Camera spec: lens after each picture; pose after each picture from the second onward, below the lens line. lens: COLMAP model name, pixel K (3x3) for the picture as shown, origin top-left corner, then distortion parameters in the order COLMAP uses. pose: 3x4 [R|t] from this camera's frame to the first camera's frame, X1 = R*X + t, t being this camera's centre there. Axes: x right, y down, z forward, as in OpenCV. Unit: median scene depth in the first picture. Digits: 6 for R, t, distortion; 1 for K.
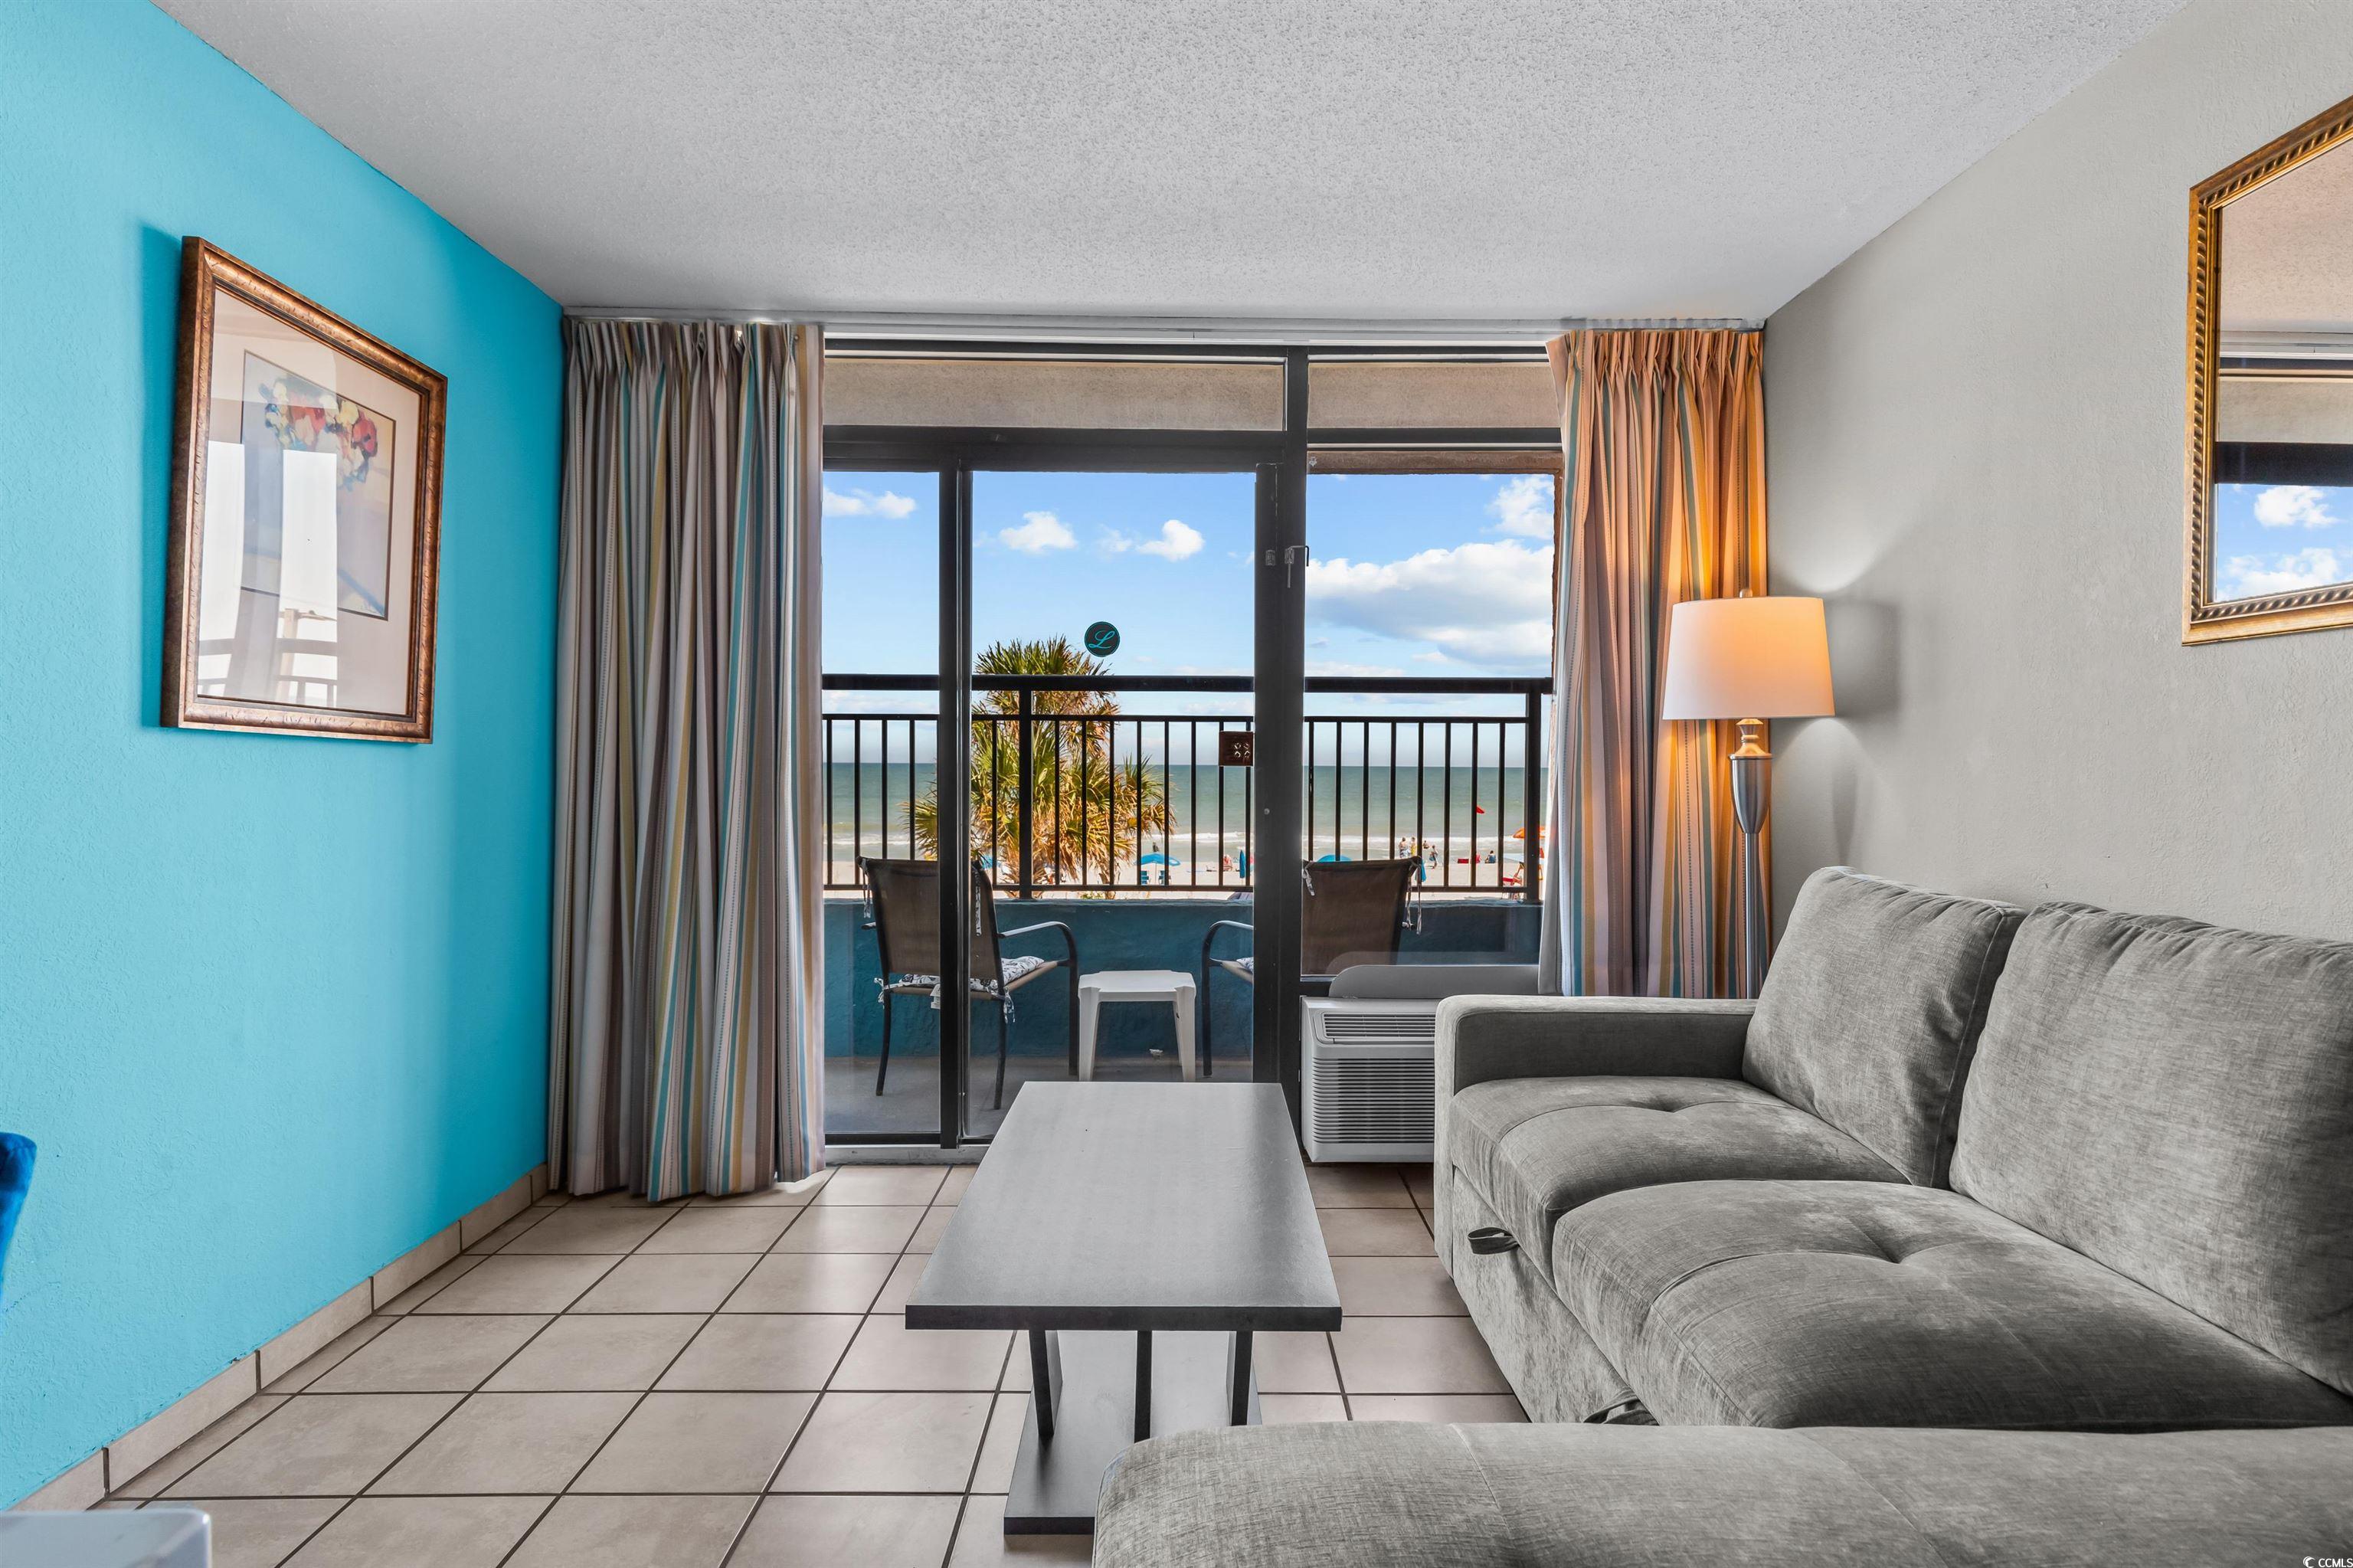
lens RADIAL K [[1235.2, 0, 1188.9], [0, 1235.2, 780.5], [0, 0, 1]] dist [0.000084, -0.000852]
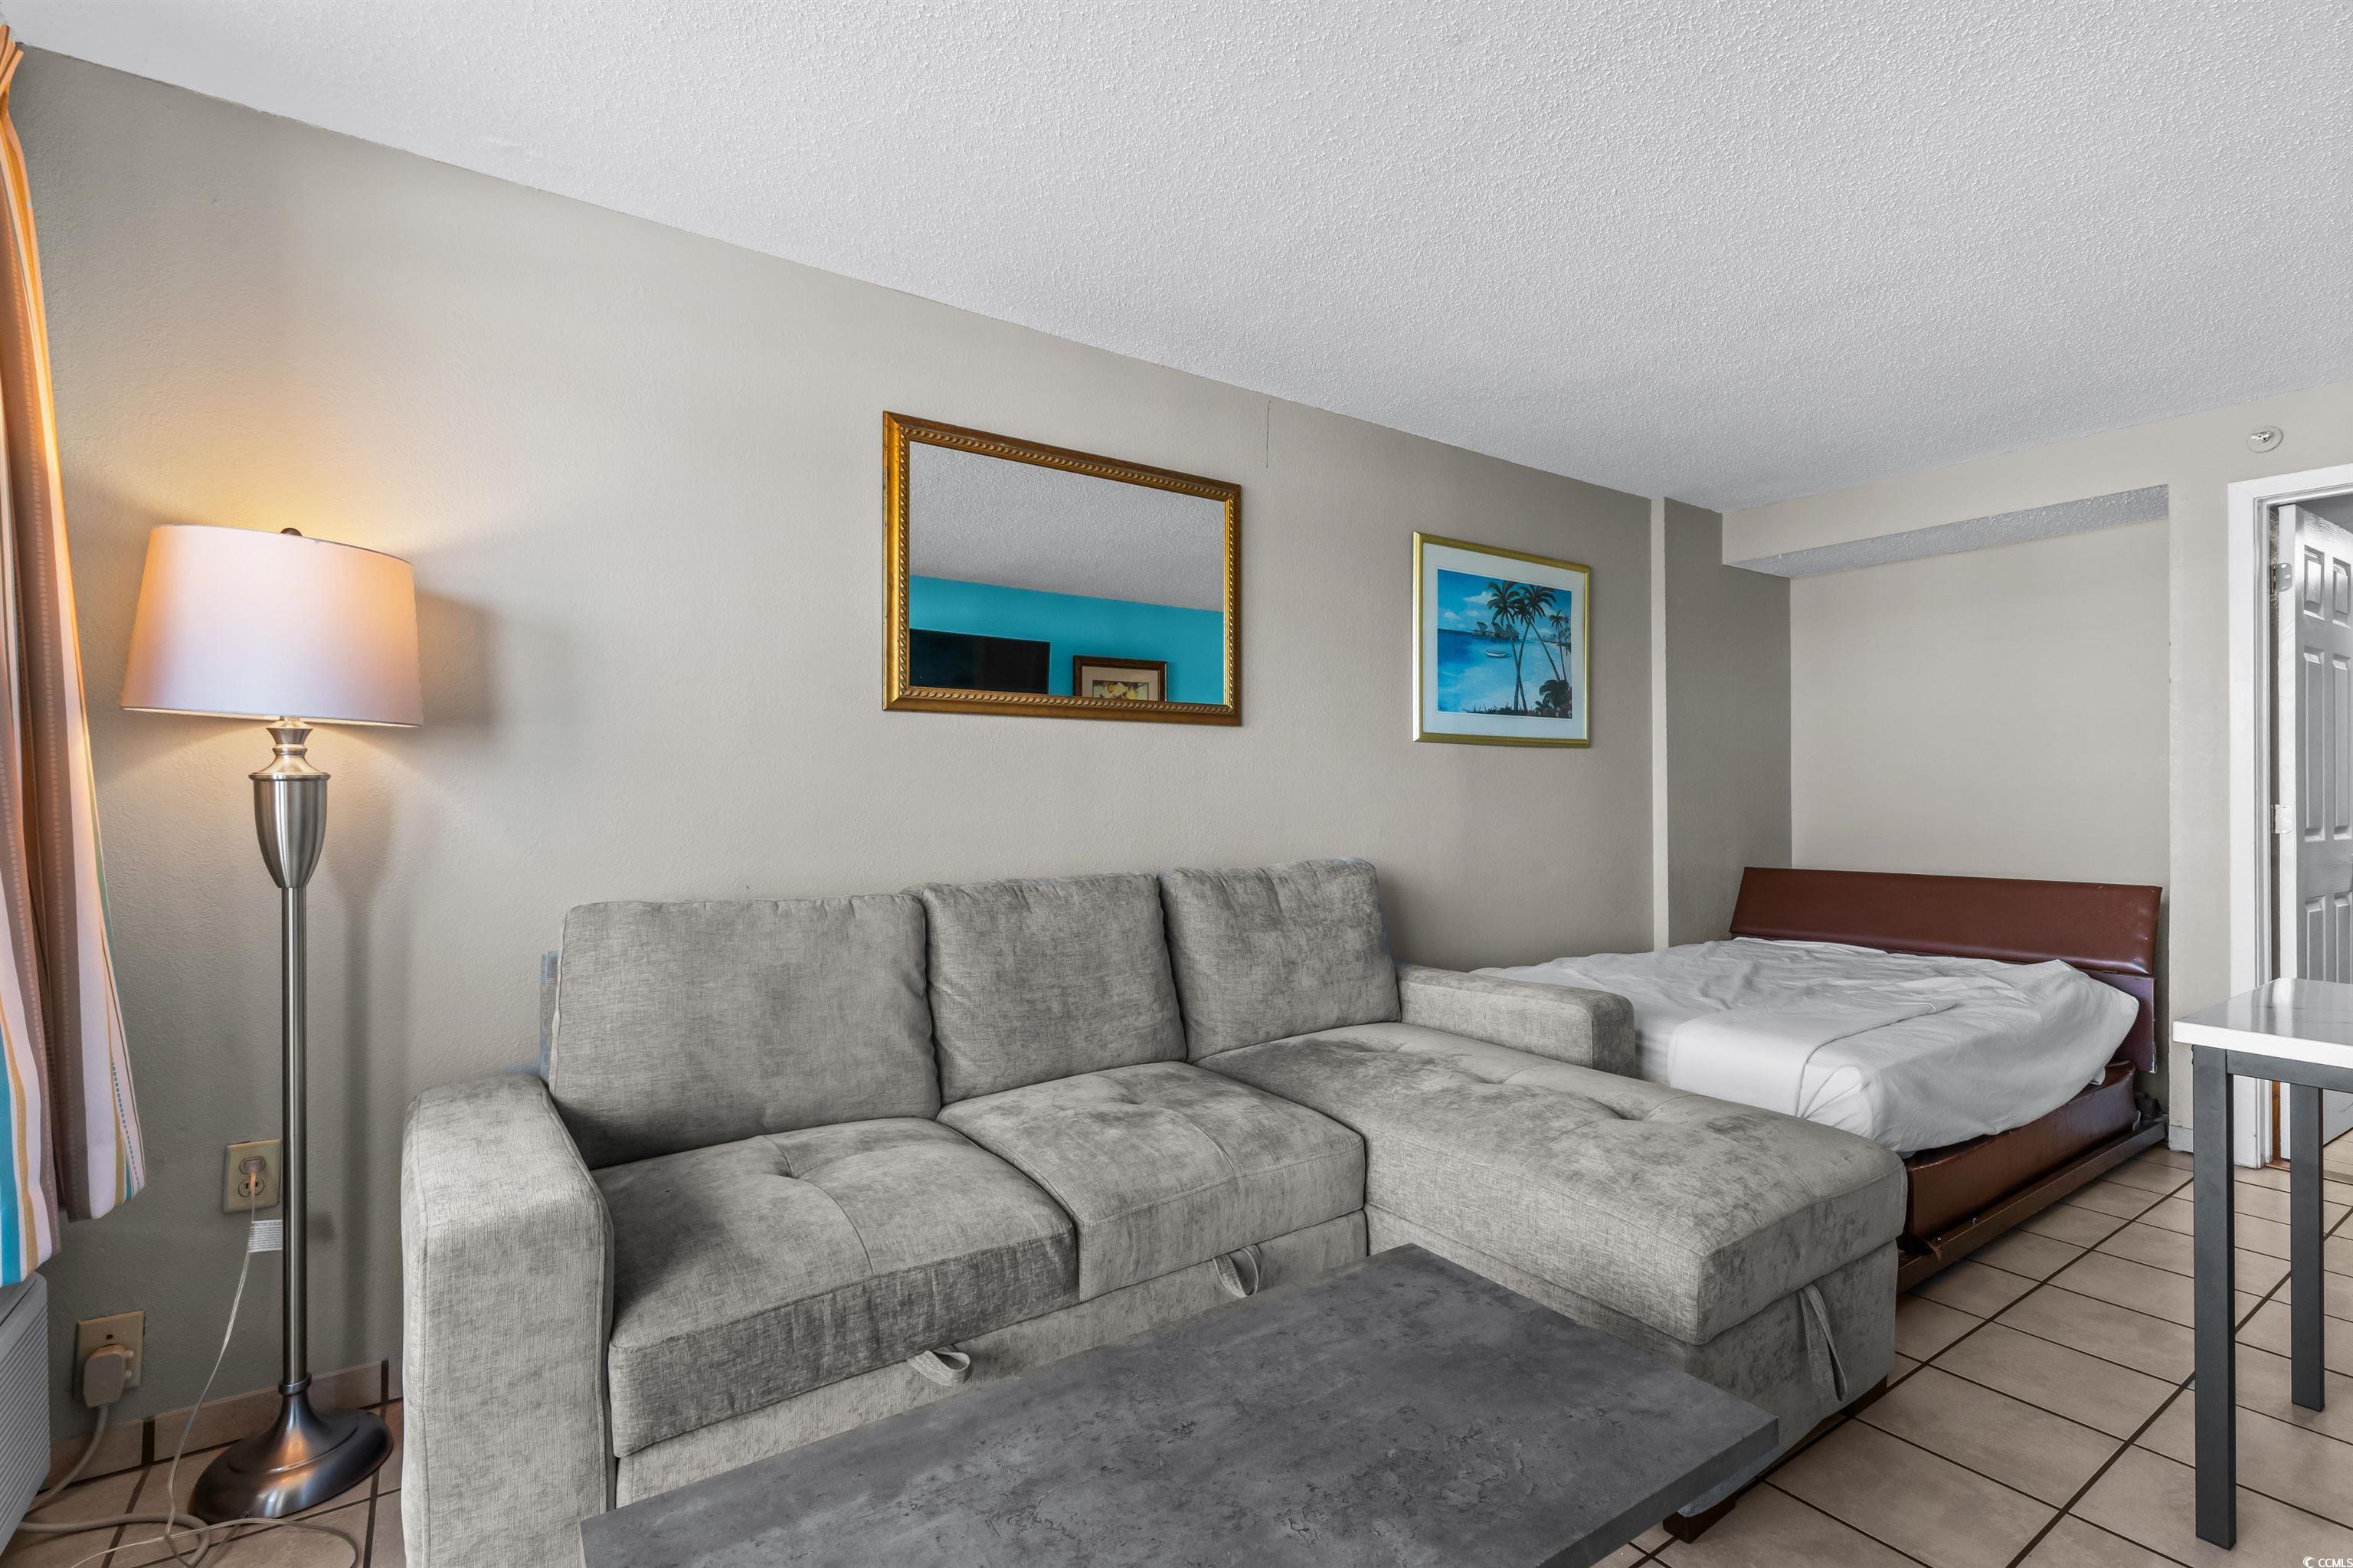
lens RADIAL K [[1066.6, 0, 1201.0], [0, 1066.6, 792.7], [0, 0, 1]] dist [0.008532, -0.000112]
pose [[-0.559816, -0.009184, 0.828566, -0.312215], [0.006140, 0.999865, 0.015231, -0.015728], [-0.828595, 0.013614, -0.559684, 0.866543]]
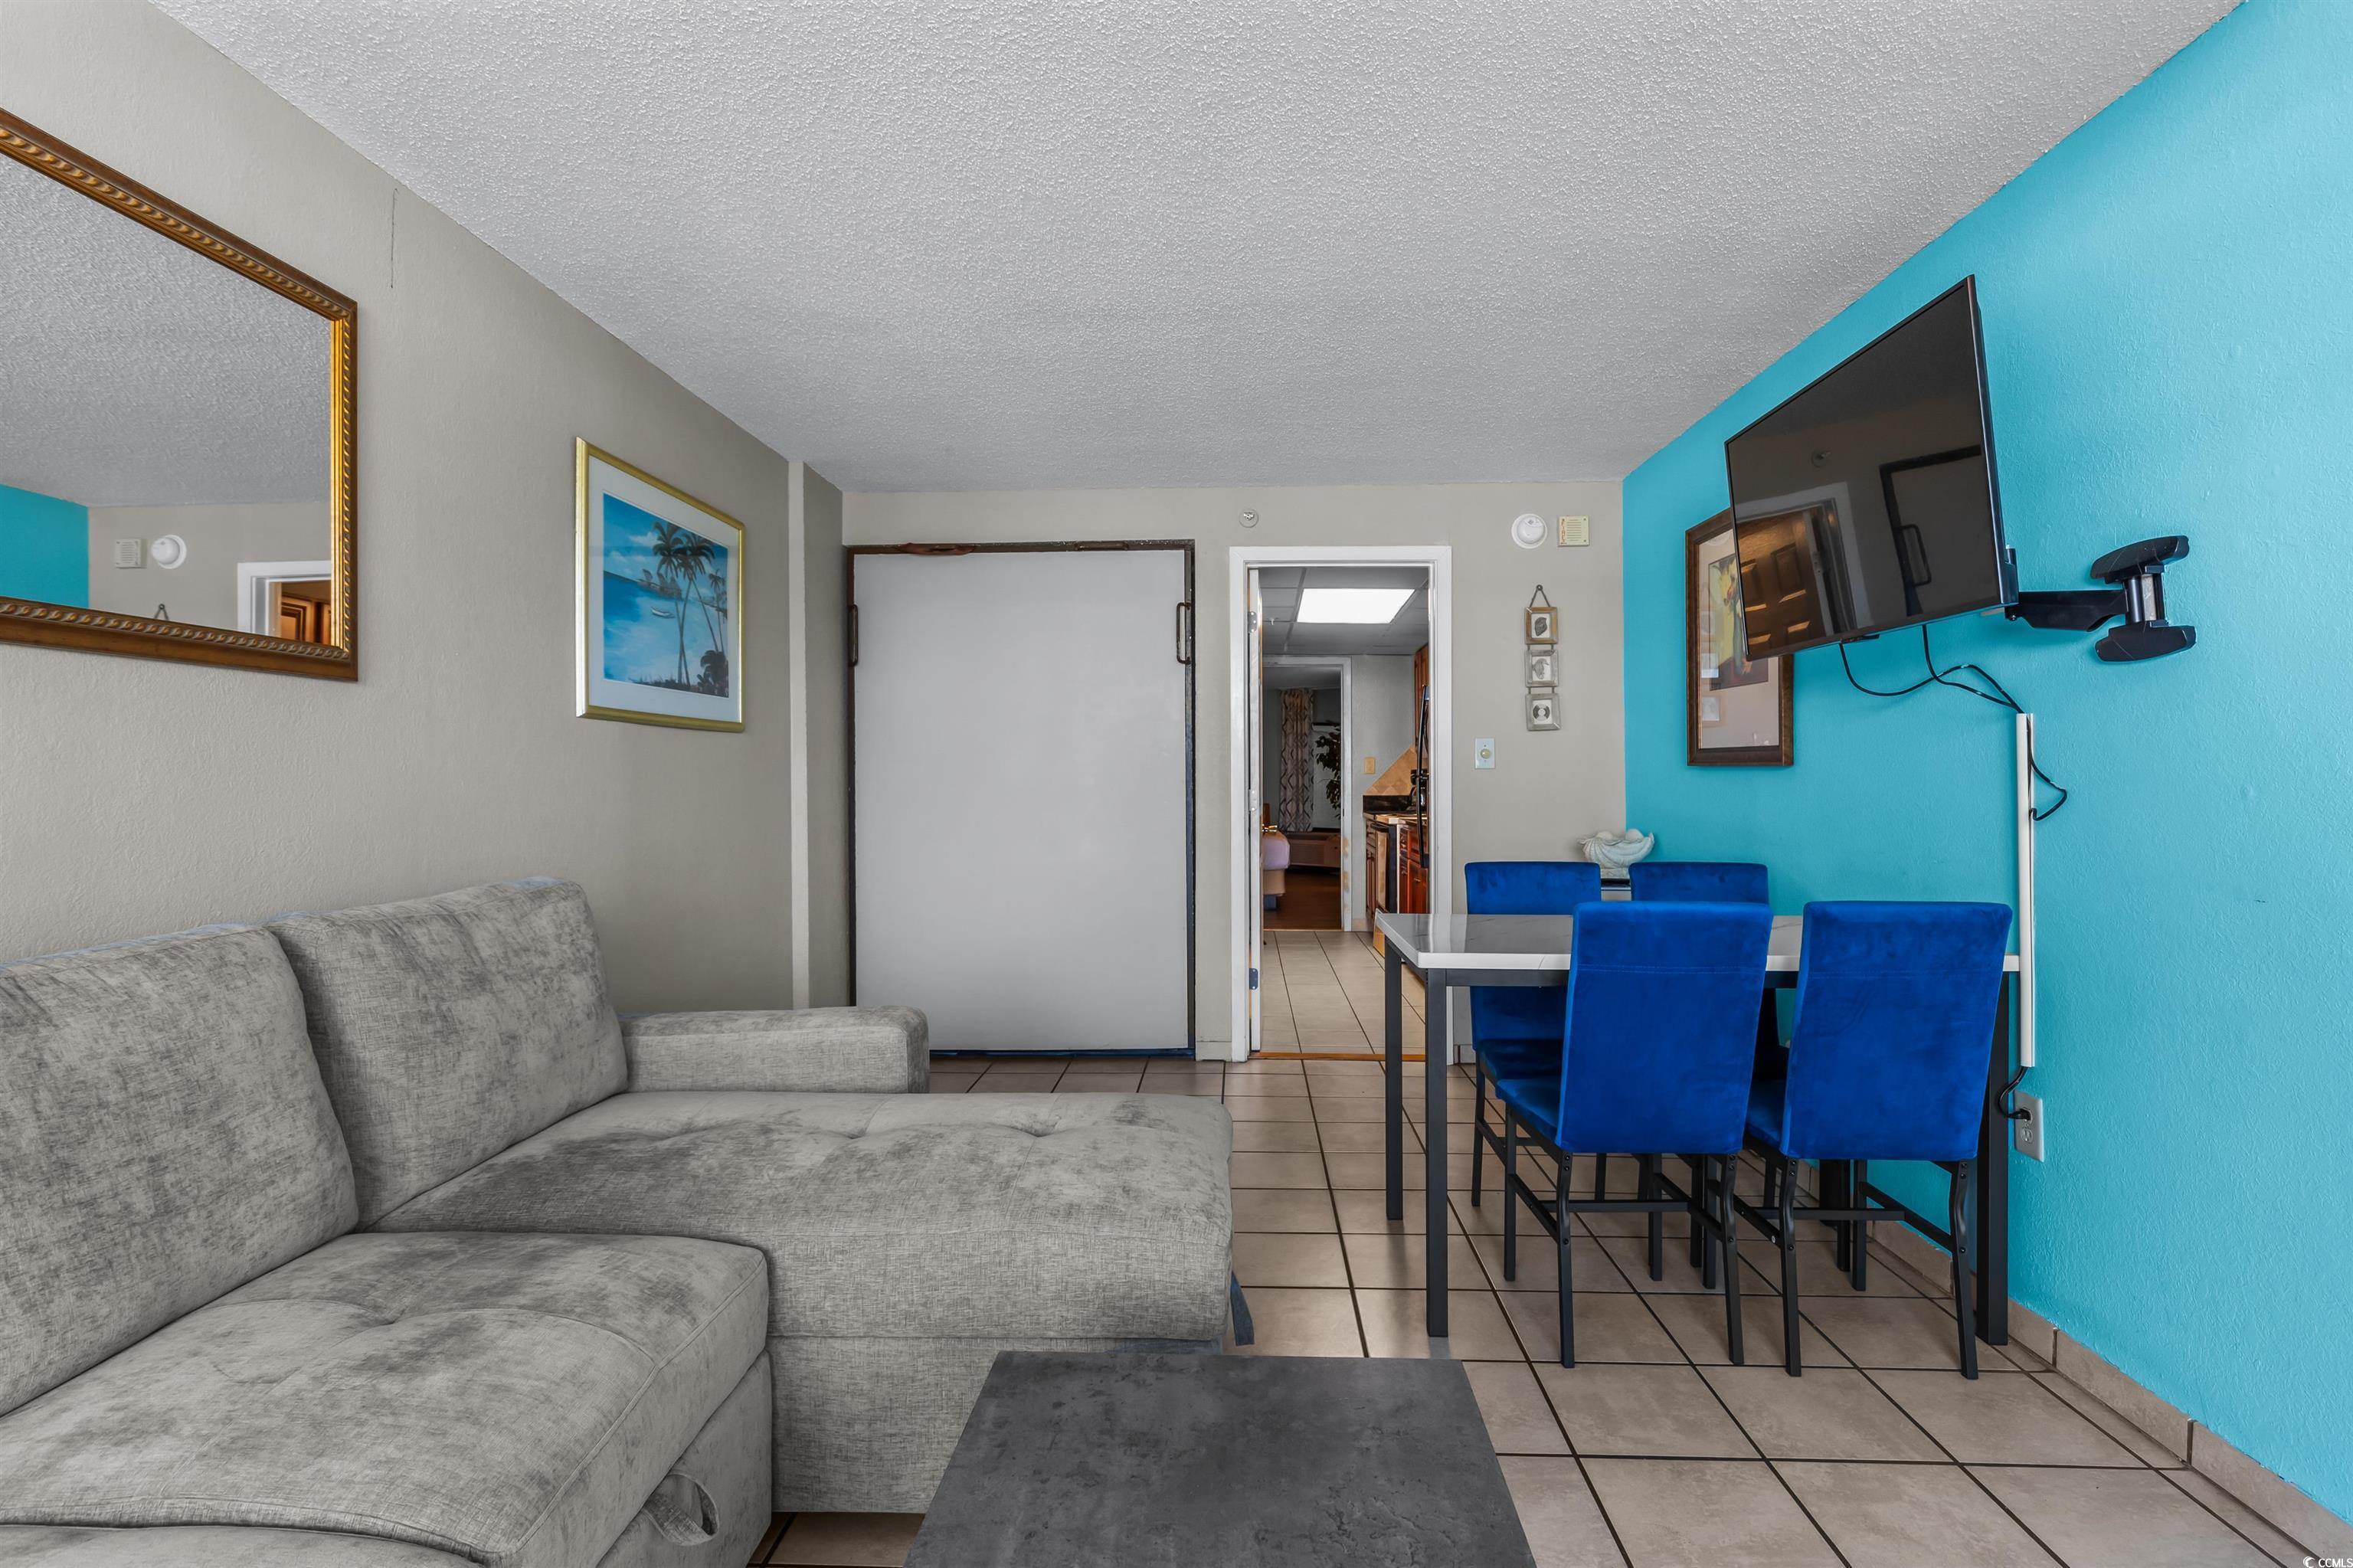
lens RADIAL K [[1148.2, 0, 1176.5], [0, 1148.2, 784.0], [0, 0, 1]] dist [-0.001008, 0.001060]
pose [[-0.997853, -0.001228, 0.065485, -0.030382], [-0.000152, 0.999865, 0.016435, -0.013285], [-0.065496, 0.016390, -0.997718, 0.927162]]
